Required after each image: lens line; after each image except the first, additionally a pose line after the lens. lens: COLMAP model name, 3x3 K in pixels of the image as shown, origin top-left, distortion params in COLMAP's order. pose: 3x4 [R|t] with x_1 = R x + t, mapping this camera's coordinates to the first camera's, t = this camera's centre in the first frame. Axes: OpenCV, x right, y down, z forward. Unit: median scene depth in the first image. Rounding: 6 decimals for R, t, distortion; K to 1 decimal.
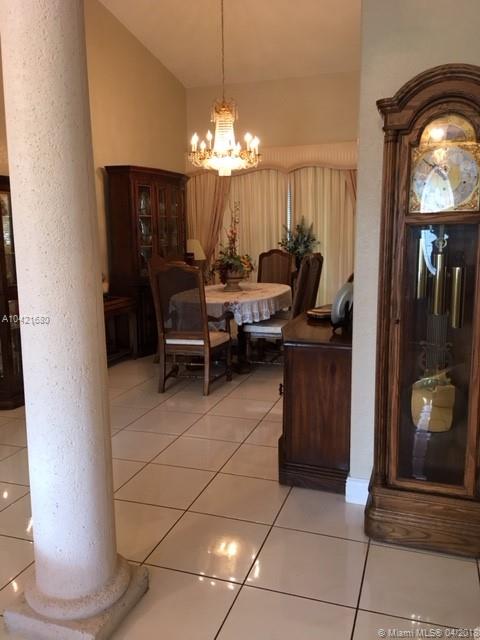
lens RADIAL K [[539.5, 0, 241.6], [0, 539.5, 318.9], [0, 0, 1]] dist [0.087487, -0.095196]
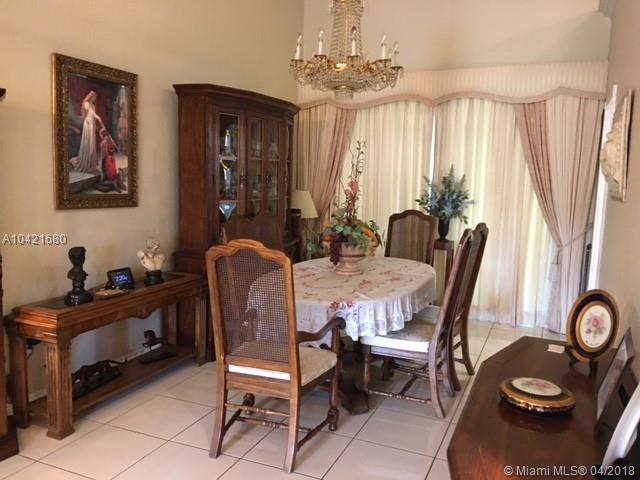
lens RADIAL K [[539.5, 0, 319.9], [0, 539.5, 244.6], [0, 0, 1]] dist [0.087487, -0.095196]
pose [[0.995282, 0.049436, -0.083482, 0.003194], [-0.051918, 0.998264, -0.027820, -0.066284], [0.081962, 0.032023, 0.996121, 0.324038]]
